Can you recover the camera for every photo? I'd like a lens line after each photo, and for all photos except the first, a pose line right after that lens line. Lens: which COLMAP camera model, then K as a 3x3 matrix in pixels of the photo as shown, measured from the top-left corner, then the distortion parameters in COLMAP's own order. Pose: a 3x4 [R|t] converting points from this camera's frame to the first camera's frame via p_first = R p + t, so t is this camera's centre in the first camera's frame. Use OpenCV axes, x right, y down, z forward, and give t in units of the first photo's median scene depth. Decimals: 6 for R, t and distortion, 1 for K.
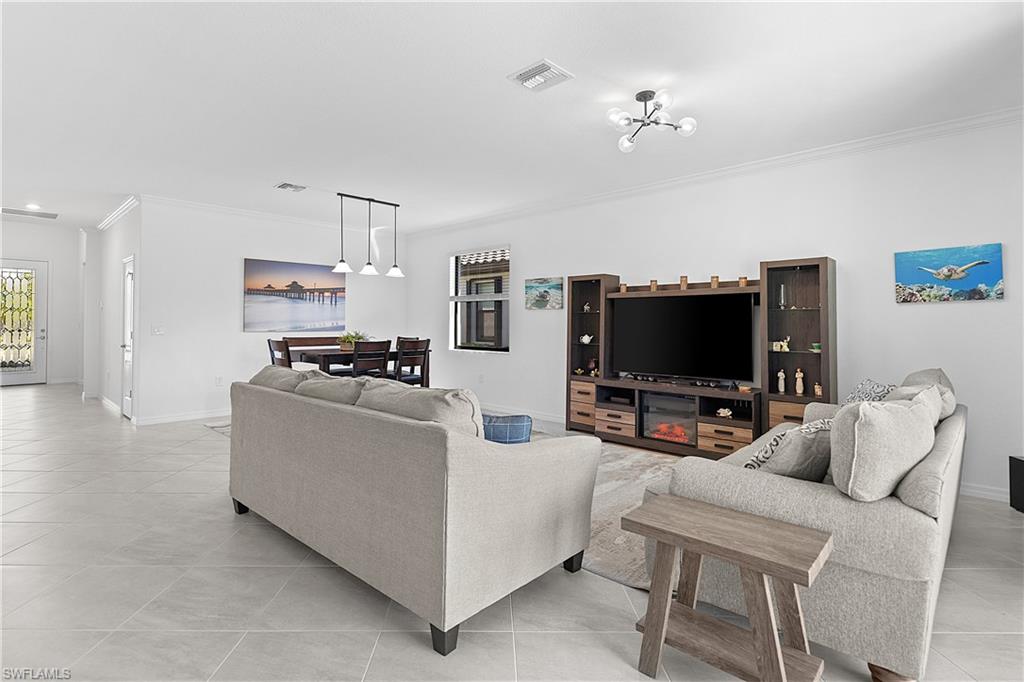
lens RADIAL K [[487.3, 0, 482.2], [0, 487.3, 309.0], [0, 0, 1]] dist [0.007955, -0.004462]
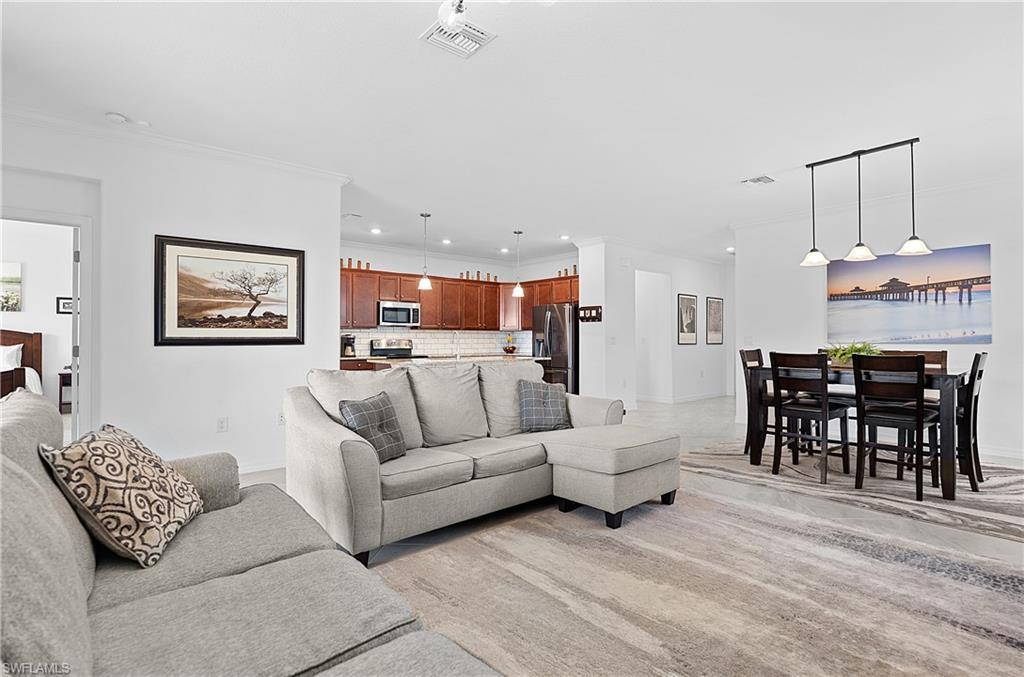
lens RADIAL K [[487.3, 0, 542.2], [0, 487.3, 335.3], [0, 0, 1]] dist [0.007955, -0.004462]
pose [[-0.038878, -0.013110, -0.999158, 0.513254], [0.029905, 0.999451, -0.014277, 0.034578], [0.998796, -0.030435, -0.038464, 0.604331]]
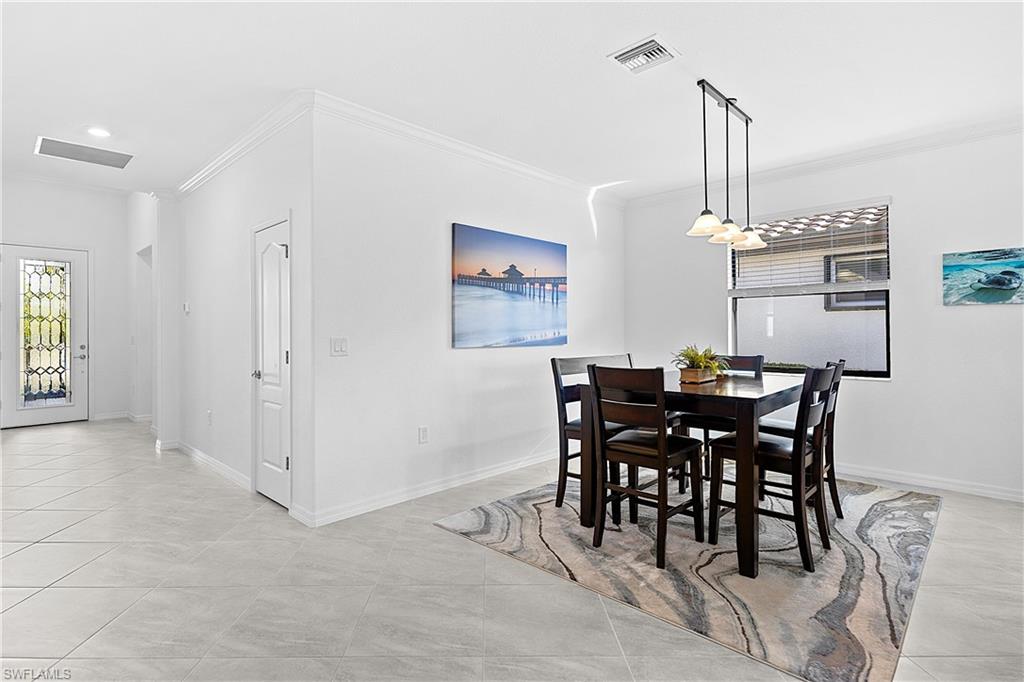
lens RADIAL K [[487.3, 0, 492.1], [0, 487.3, 323.0], [0, 0, 1]] dist [0.007955, -0.004462]
pose [[0.999948, -0.009371, 0.003928, -0.525102], [0.009329, 0.999899, 0.010732, 0.012299], [-0.004028, -0.010695, 0.999935, 0.486887]]
